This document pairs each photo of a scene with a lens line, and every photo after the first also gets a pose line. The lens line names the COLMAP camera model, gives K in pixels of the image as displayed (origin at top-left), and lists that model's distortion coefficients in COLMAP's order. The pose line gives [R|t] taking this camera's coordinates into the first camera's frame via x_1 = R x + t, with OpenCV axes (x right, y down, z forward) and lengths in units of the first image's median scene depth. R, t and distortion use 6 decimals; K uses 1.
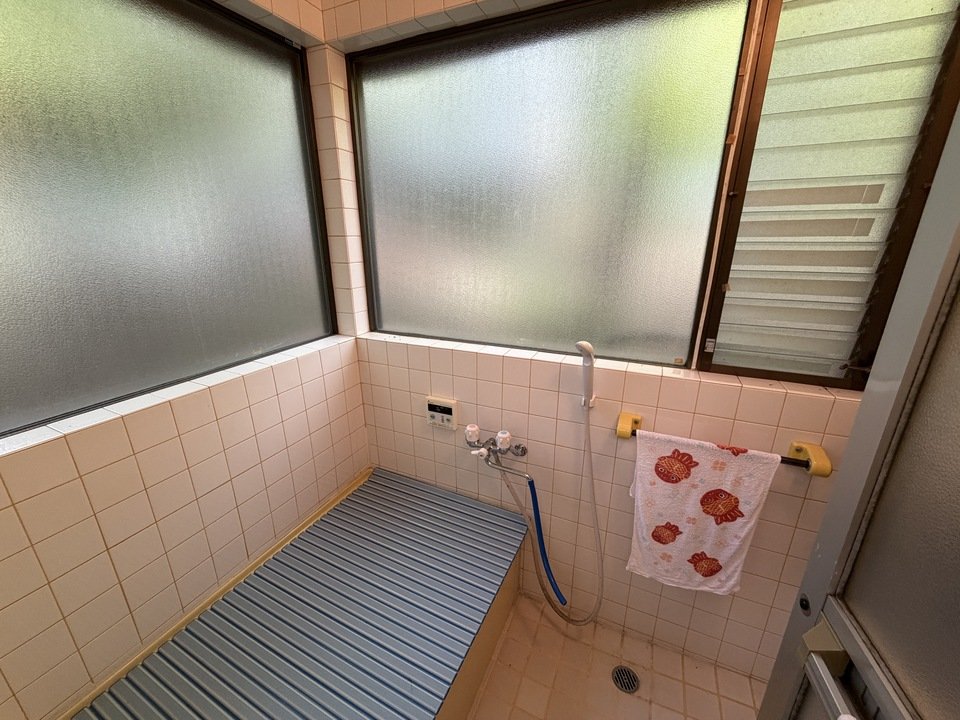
lens RADIAL K [[382.0, 0, 474.3], [0, 382.0, 357.1], [0, 0, 1]] dist [-0.000806, 0.000082]
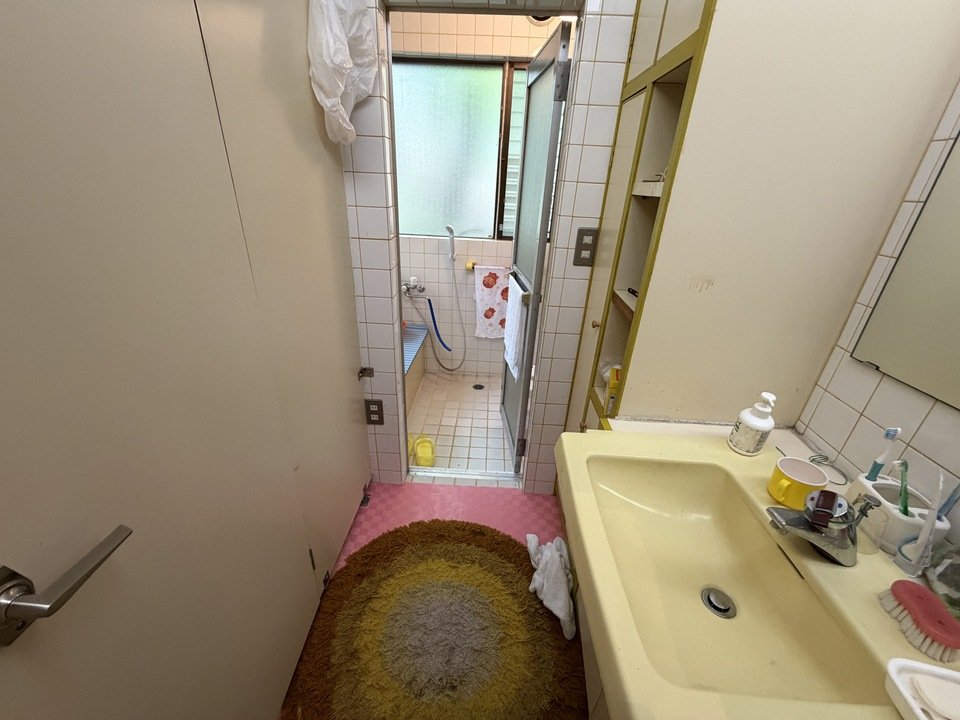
lens RADIAL K [[382.0, 0, 481.0], [0, 382.0, 361.0], [0, 0, 1]] dist [-0.000806, 0.000082]
pose [[0.920464, -0.120321, 0.371844, -0.440360], [0.067801, 0.986165, 0.151268, 0.393854], [-0.384900, -0.114026, 0.915887, -1.129580]]
